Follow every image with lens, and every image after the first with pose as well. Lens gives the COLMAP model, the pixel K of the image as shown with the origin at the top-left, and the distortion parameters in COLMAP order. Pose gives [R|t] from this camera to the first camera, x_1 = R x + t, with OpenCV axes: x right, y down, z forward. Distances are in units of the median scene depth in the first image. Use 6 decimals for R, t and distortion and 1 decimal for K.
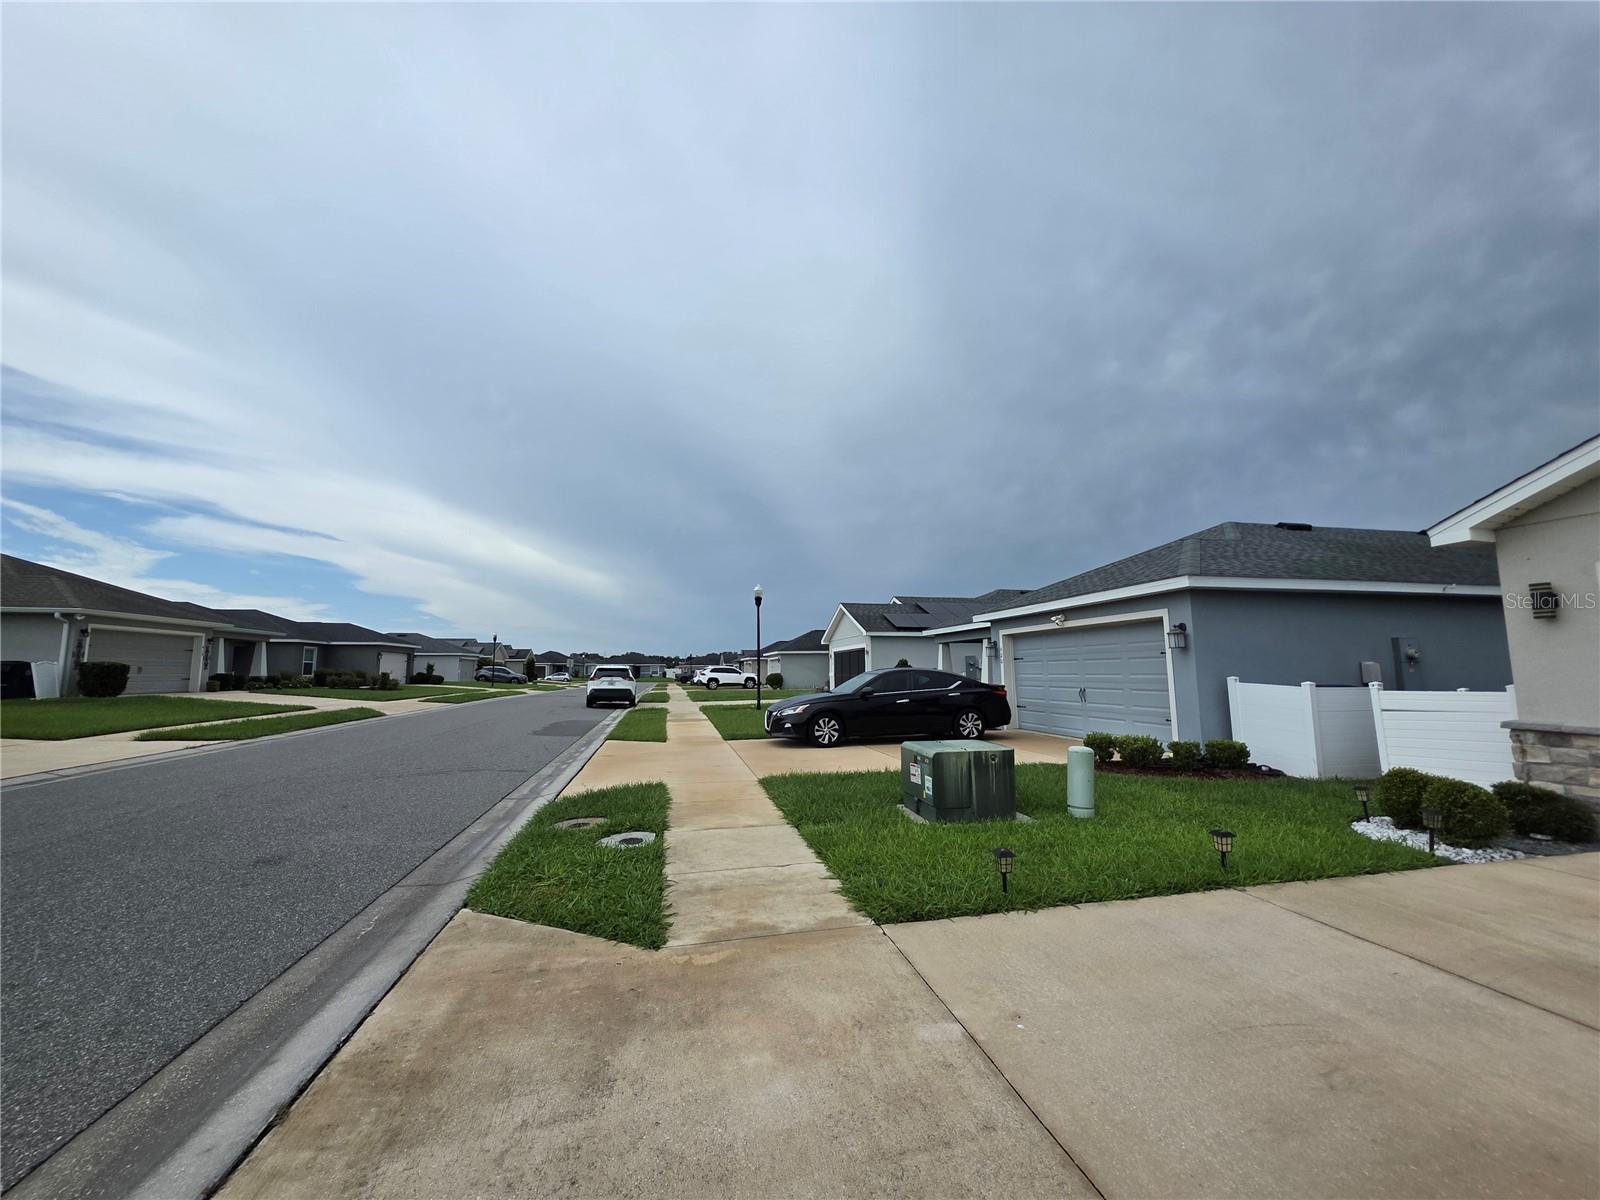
lens RADIAL K [[632.4, 0, 793.5], [0, 632.4, 591.1], [0, 0, 1]] dist [0.000201, 0.000541]
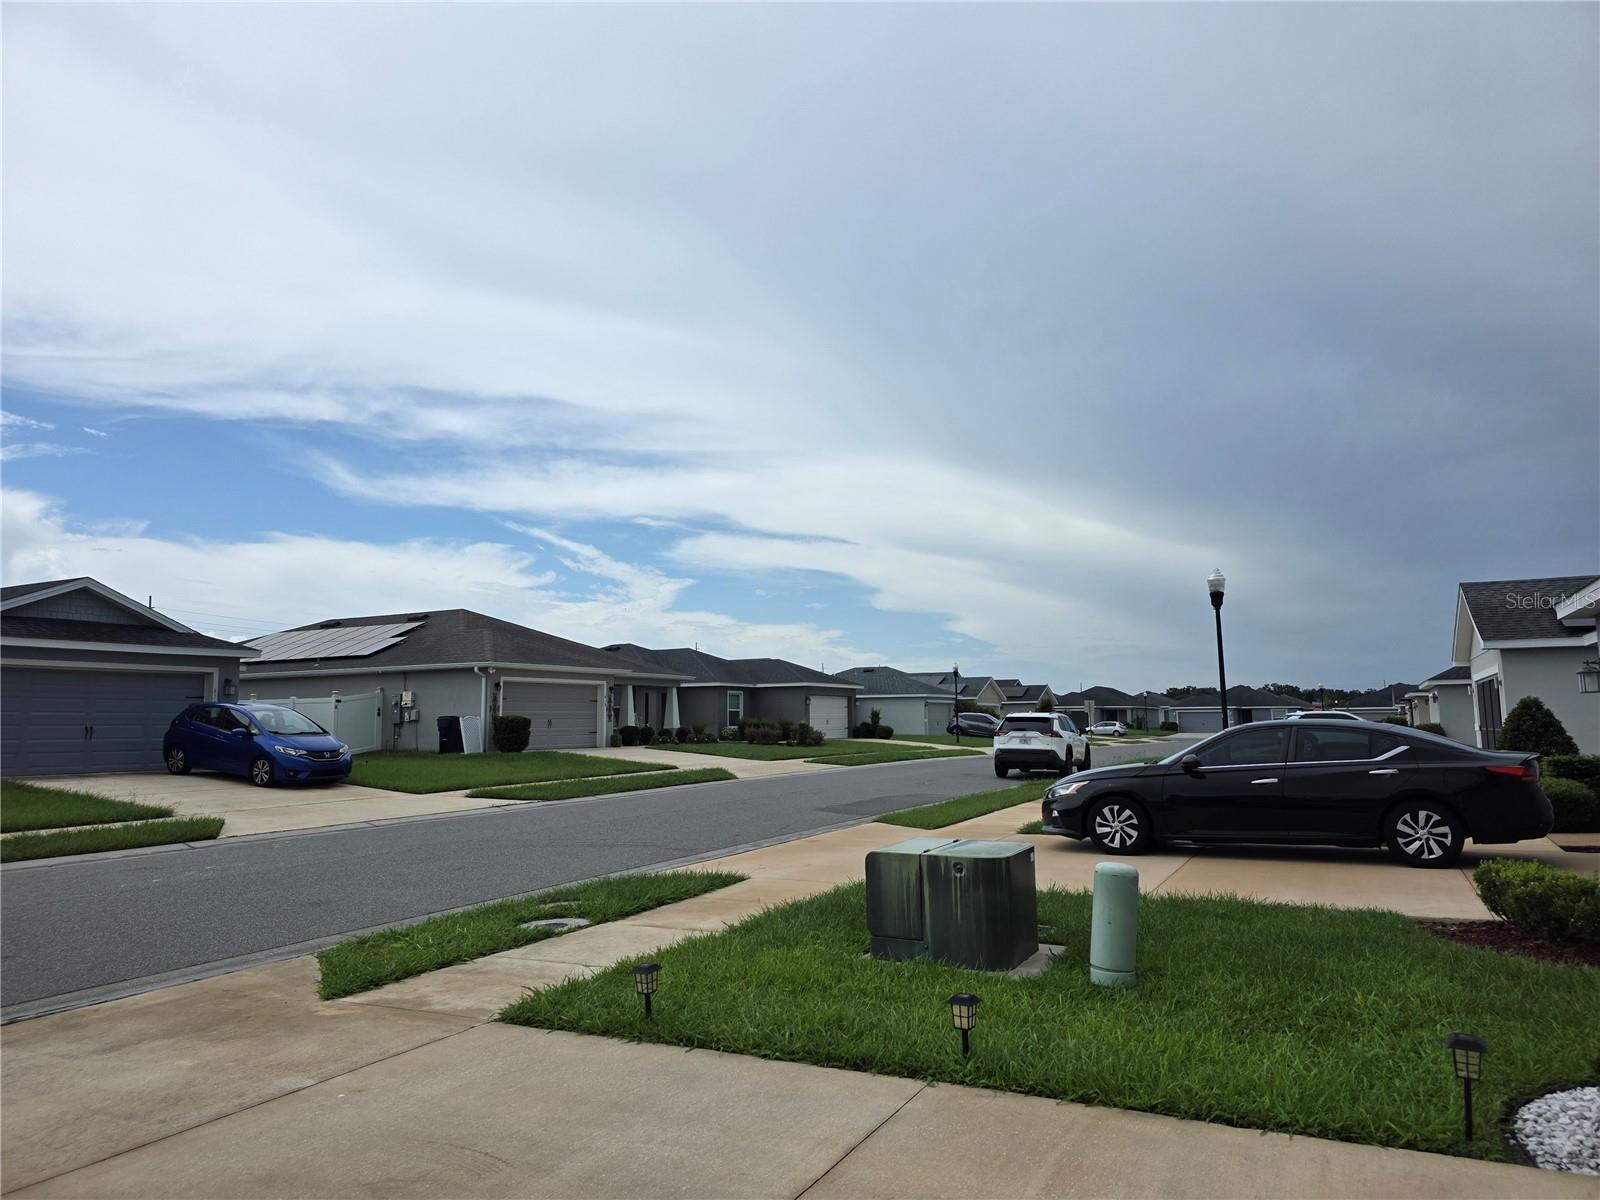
lens RADIAL K [[1048.4, 0, 800.8], [0, 1048.4, 574.9], [0, 0, 1]] dist [0.057199, -0.009126]
pose [[0.775078, -0.091929, -0.625143, 0.206655], [0.087037, 0.995462, -0.038473, -0.001731], [0.625843, -0.024590, 0.779561, 0.015764]]
